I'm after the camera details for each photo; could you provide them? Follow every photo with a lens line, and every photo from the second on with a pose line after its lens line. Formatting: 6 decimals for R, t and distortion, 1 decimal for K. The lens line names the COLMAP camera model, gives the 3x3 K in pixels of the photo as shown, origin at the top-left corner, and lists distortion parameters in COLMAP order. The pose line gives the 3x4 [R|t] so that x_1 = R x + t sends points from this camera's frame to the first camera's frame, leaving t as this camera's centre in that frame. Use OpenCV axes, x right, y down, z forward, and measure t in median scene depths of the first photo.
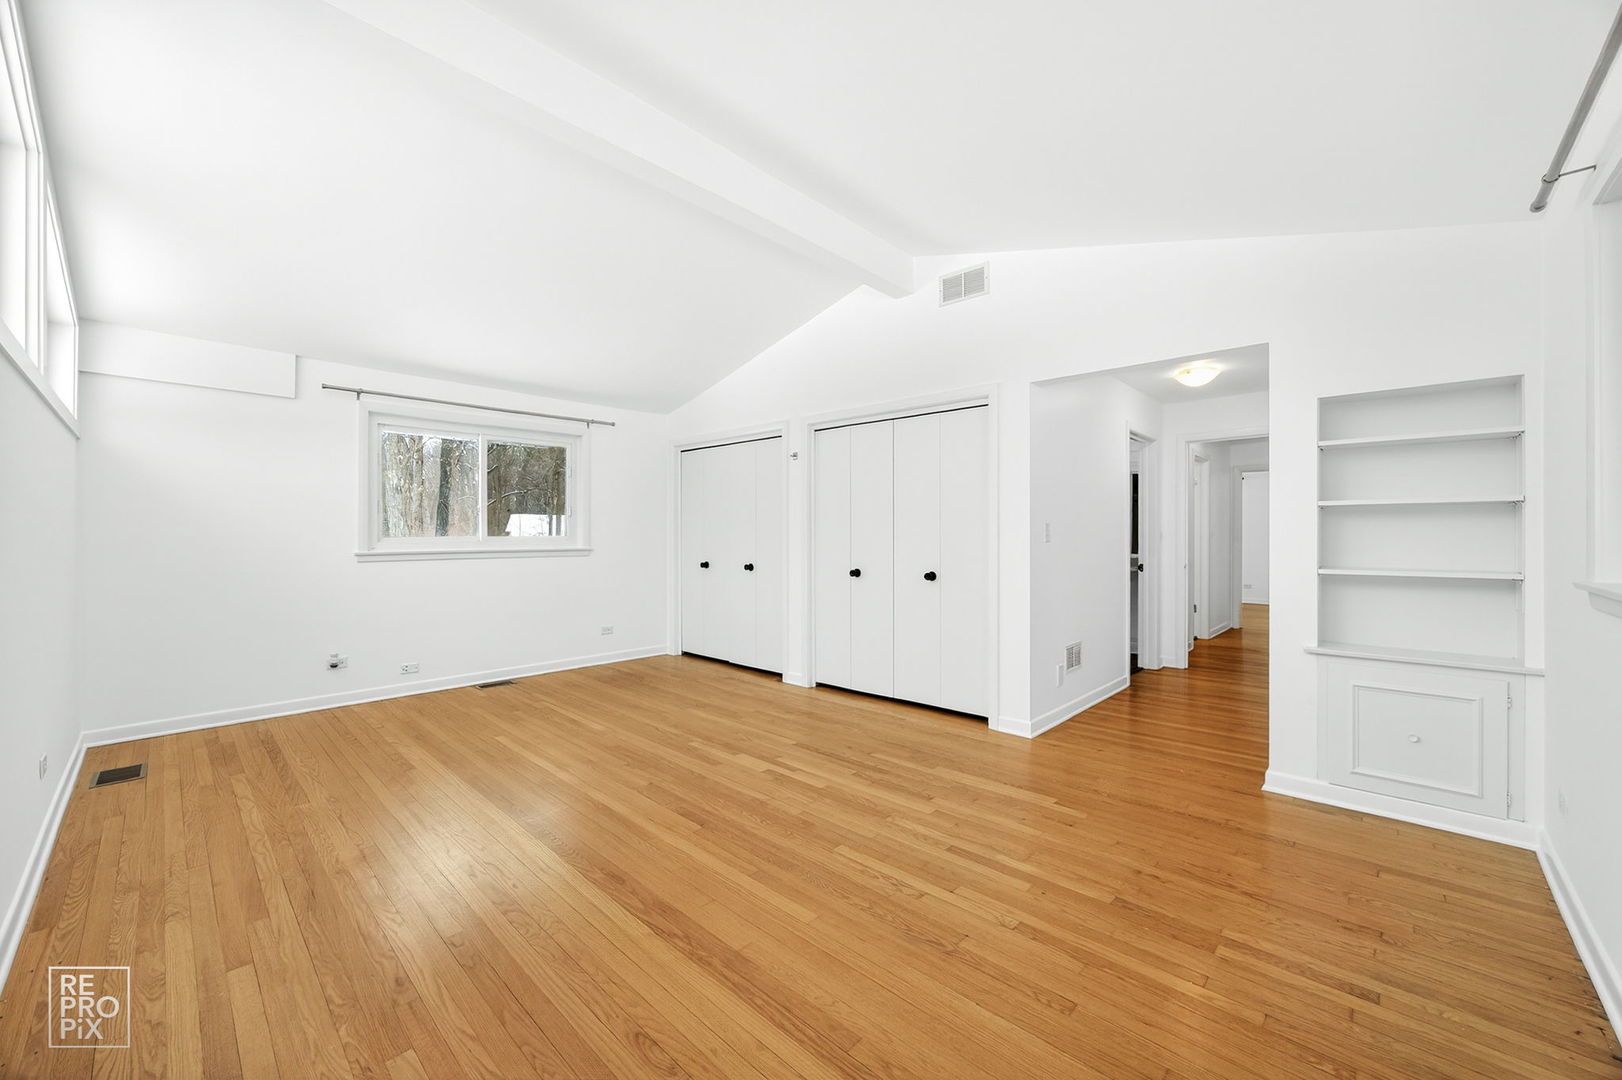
lens RADIAL K [[637.2, 0, 803.8], [0, 637.2, 532.0], [0, 0, 1]] dist [-0.017089, 0.000218]
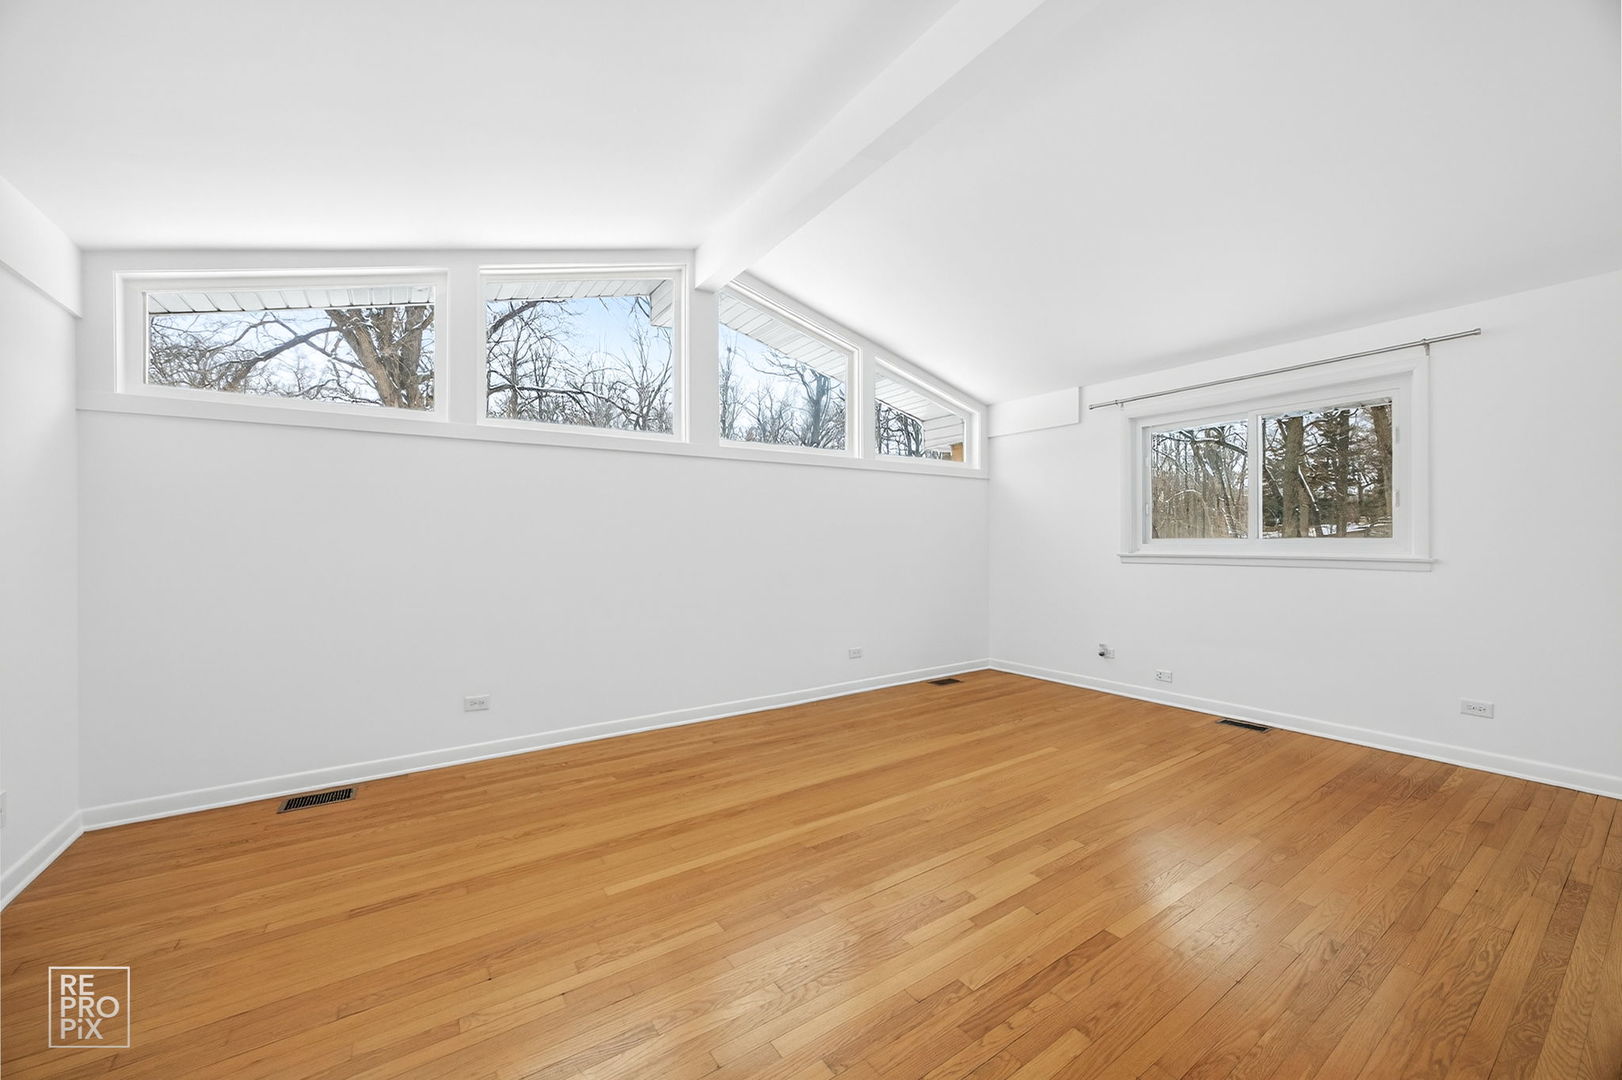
lens RADIAL K [[637.2, 0, 803.8], [0, 637.2, 532.0], [0, 0, 1]] dist [-0.017089, 0.000218]
pose [[-0.225346, -0.012046, -0.974204, 0.548058], [0.007591, 0.999872, -0.014119, 0.007931], [0.974249, -0.010577, -0.225226, 0.869283]]
